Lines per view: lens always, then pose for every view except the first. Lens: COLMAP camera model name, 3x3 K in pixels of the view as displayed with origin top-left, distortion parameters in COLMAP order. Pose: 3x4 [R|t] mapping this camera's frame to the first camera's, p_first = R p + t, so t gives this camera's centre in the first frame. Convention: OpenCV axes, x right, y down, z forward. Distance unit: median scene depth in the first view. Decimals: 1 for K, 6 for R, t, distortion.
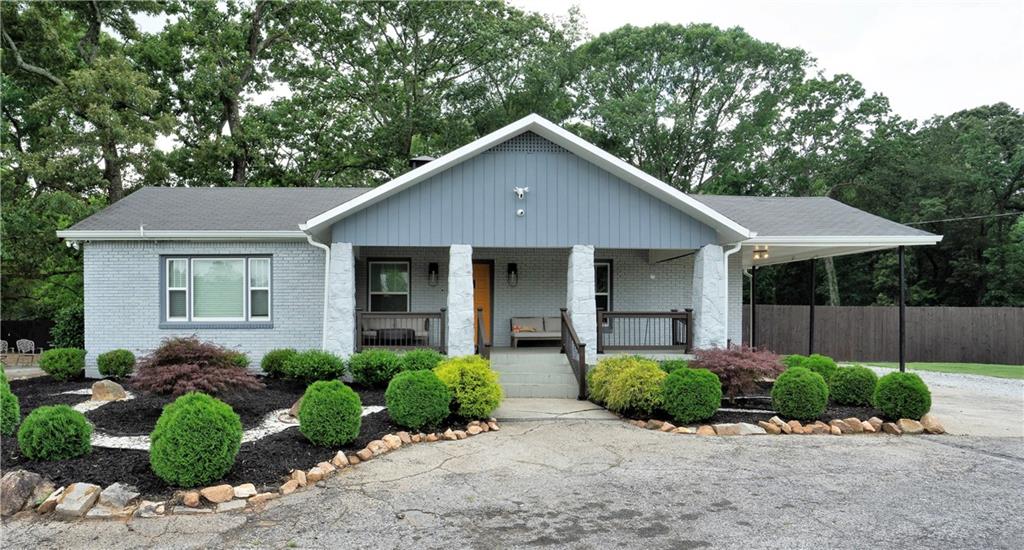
lens RADIAL K [[525.2, 0, 512.1], [0, 525.2, 317.4], [0, 0, 1]] dist [-0.047722, -0.000072]
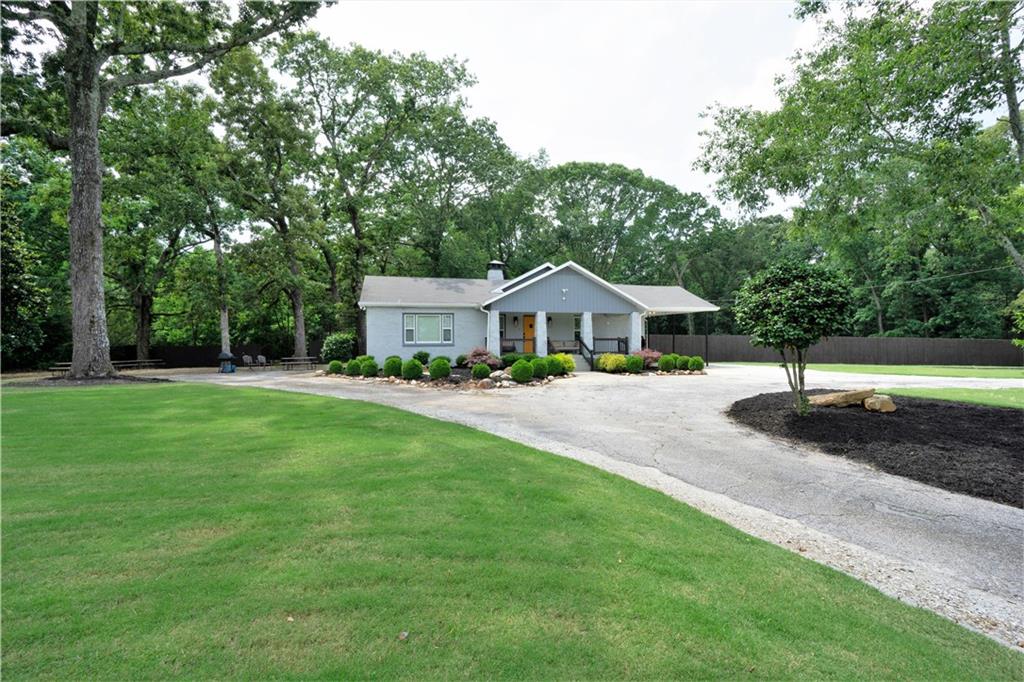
lens RADIAL K [[470.7, 0, 528.1], [0, 470.7, 340.2], [0, 0, 1]] dist [-0.031977, 0.000214]
pose [[0.978673, -0.004362, 0.205377, -0.225458], [0.004246, 0.999990, 0.001006, -0.002051], [-0.205379, -0.000112, 0.978682, -0.427927]]
